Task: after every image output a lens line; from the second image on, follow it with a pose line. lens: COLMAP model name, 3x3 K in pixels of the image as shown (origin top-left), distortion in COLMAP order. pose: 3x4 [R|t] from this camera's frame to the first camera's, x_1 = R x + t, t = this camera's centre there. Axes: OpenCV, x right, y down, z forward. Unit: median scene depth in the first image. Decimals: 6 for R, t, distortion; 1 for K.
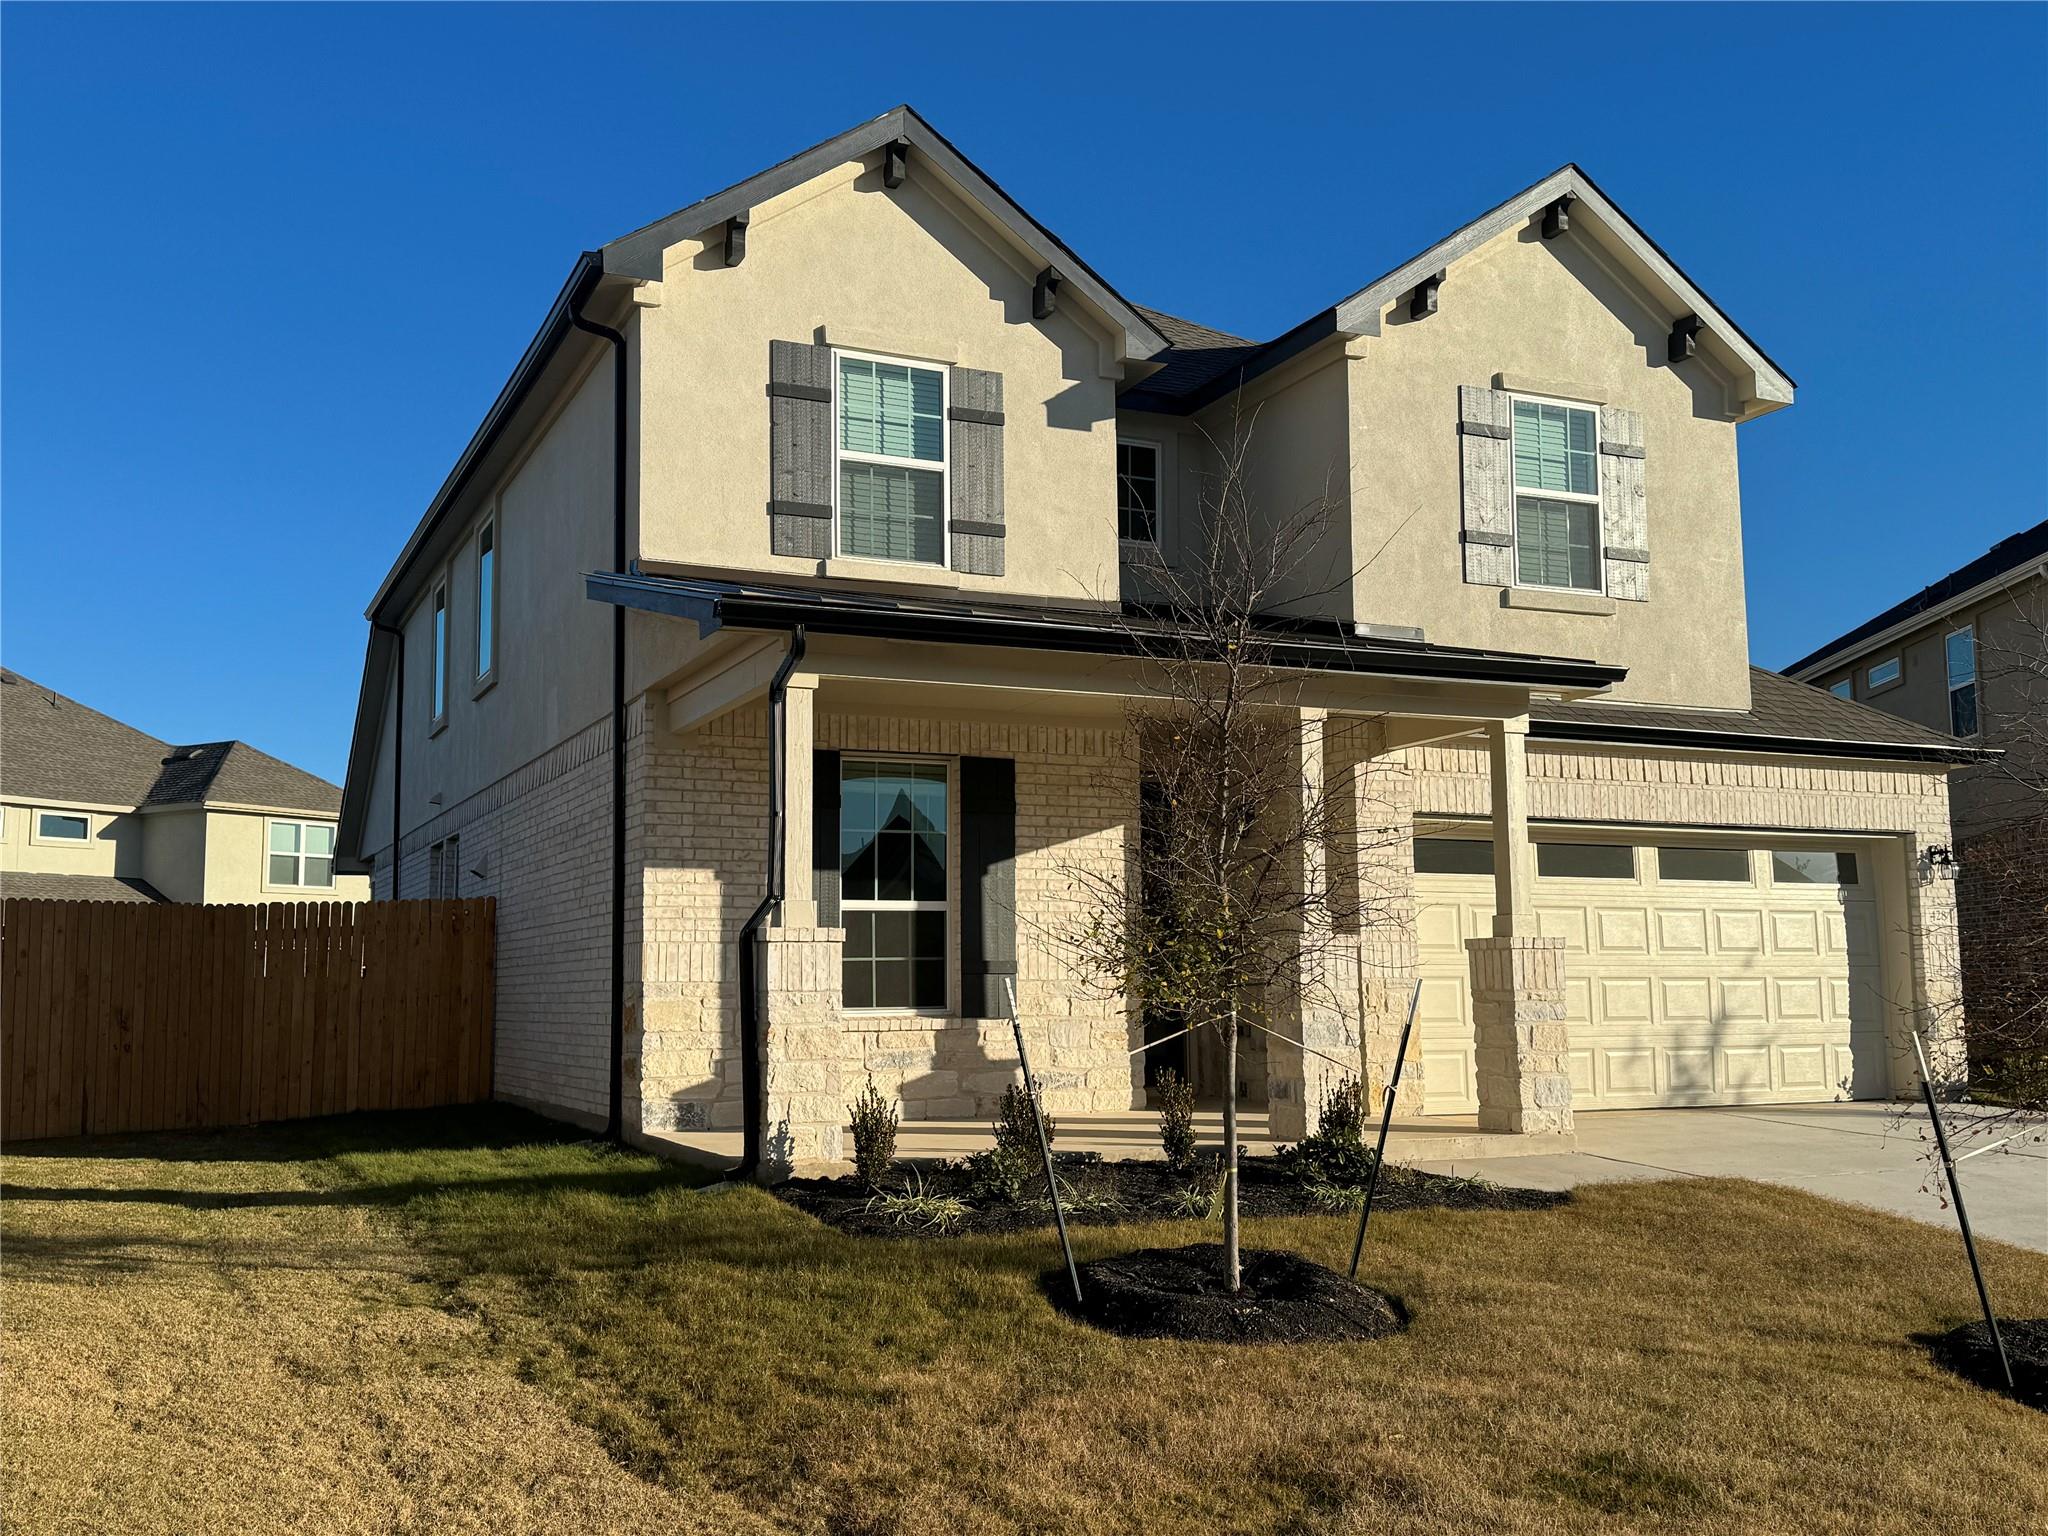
lens RADIAL K [[1876.2, 0, 1024.8], [0, 1876.2, 773.7], [0, 0, 1]] dist [0.100578, 0.000000]
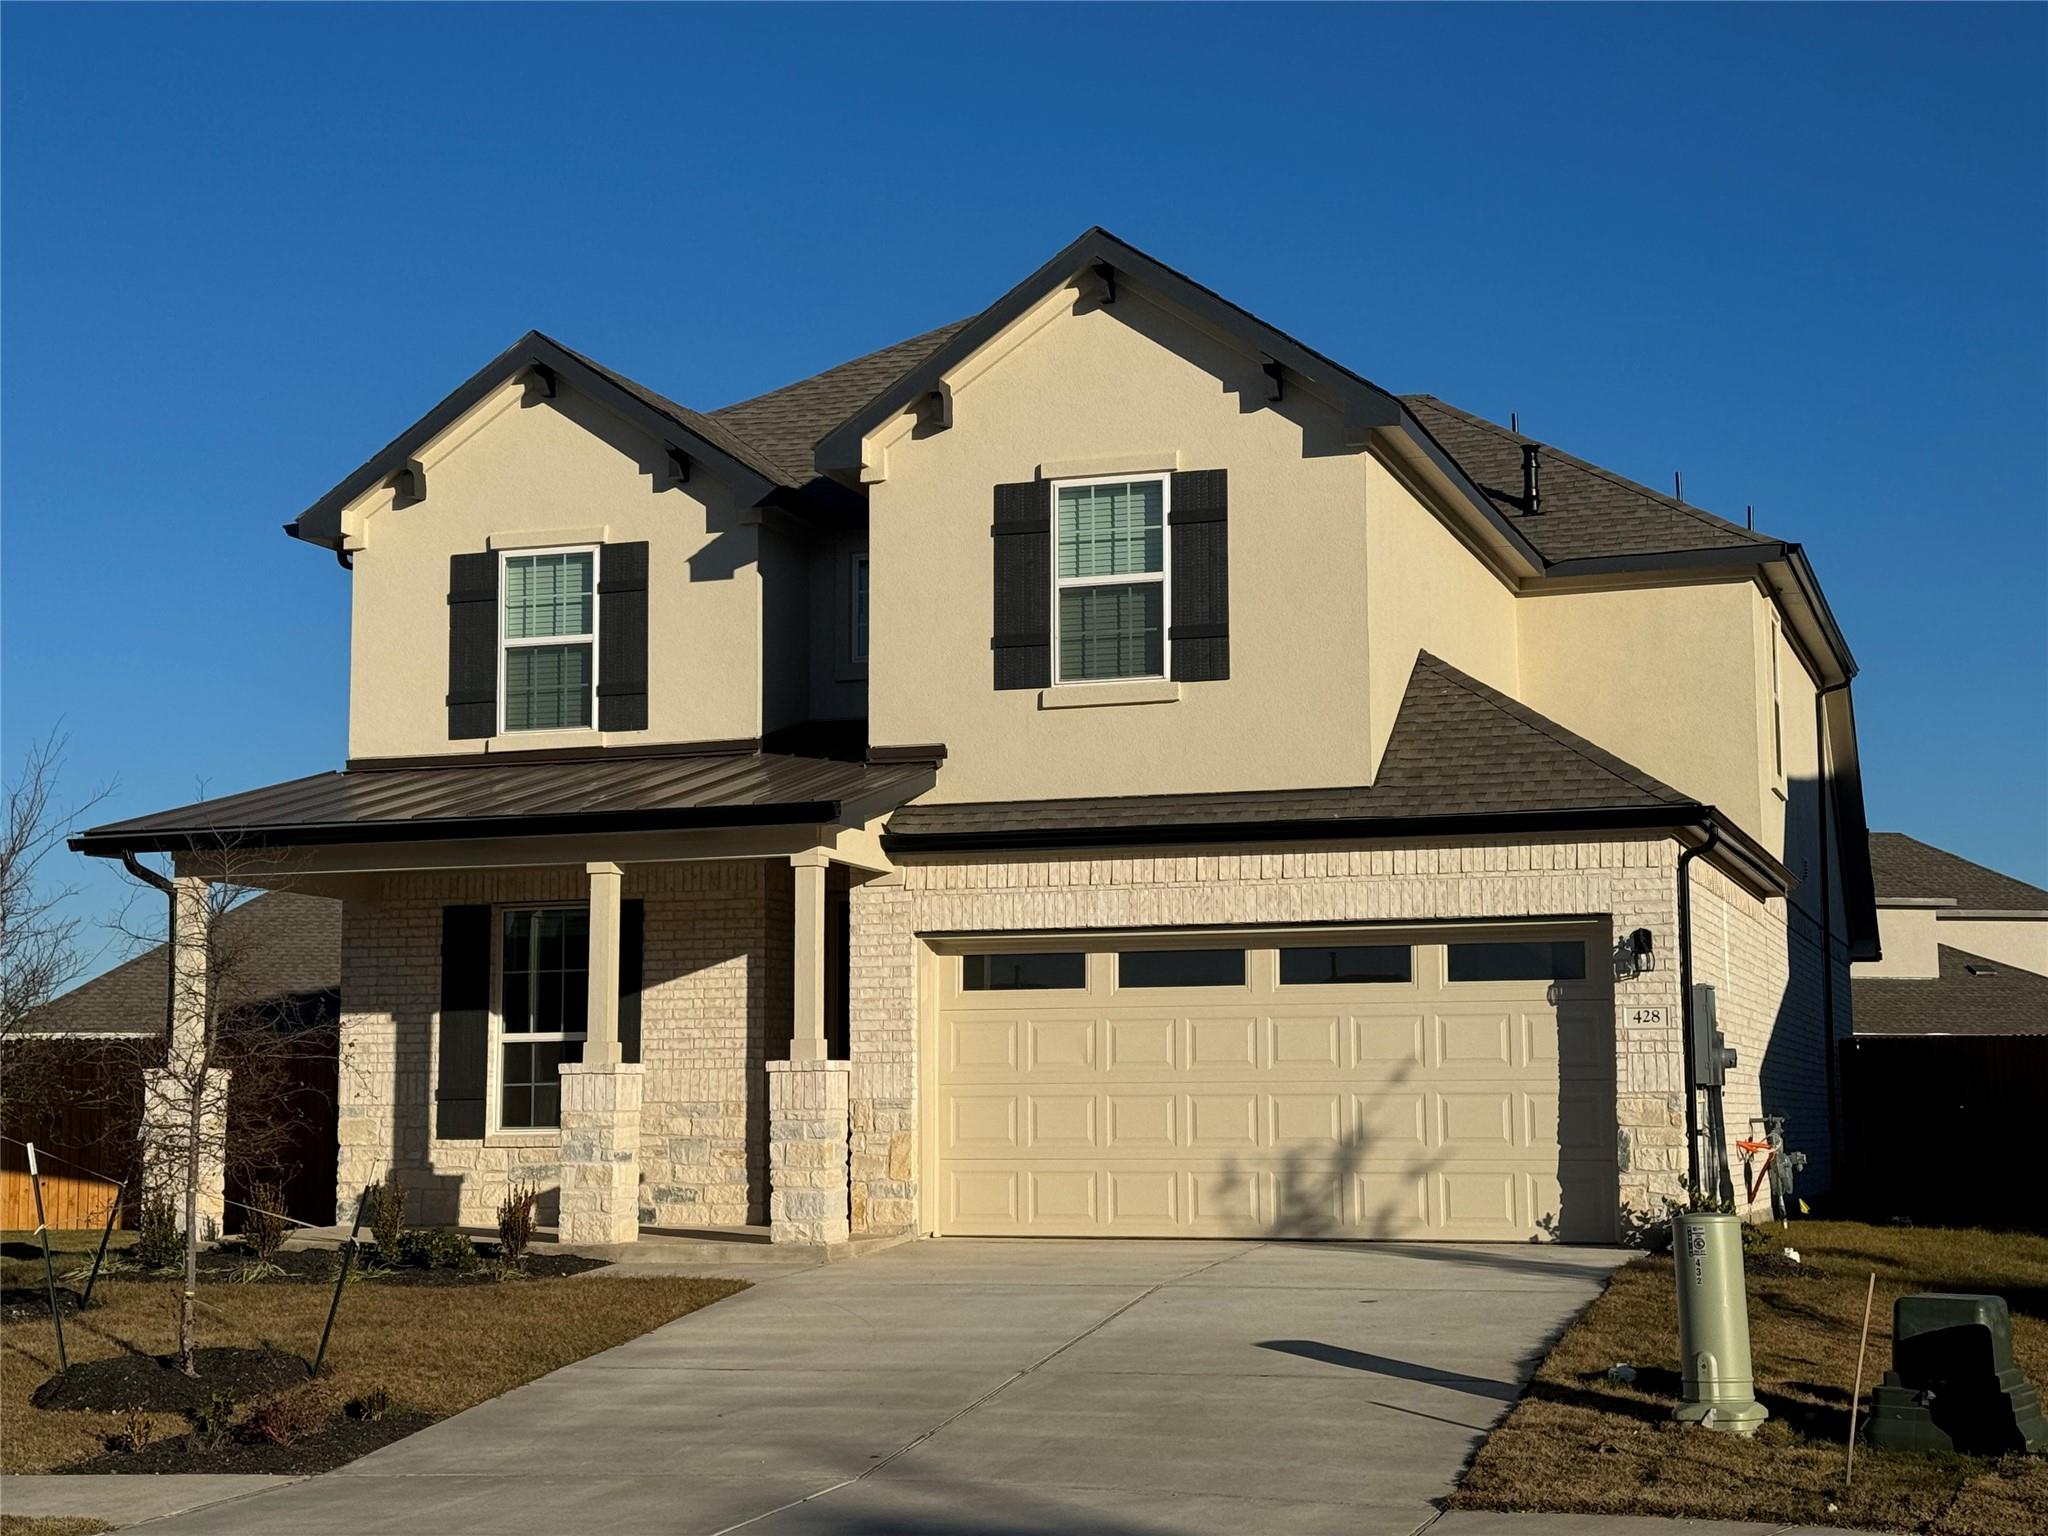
lens RADIAL K [[3051.4, 0, 1021.4], [0, 3051.4, 762.7], [0, 0, 1]] dist [0.151886, 0.000000]
pose [[0.719427, -0.076673, -0.690323, 1.368099], [0.078542, 0.996494, -0.028825, -0.018205], [0.690113, -0.033482, 0.722927, -0.130657]]
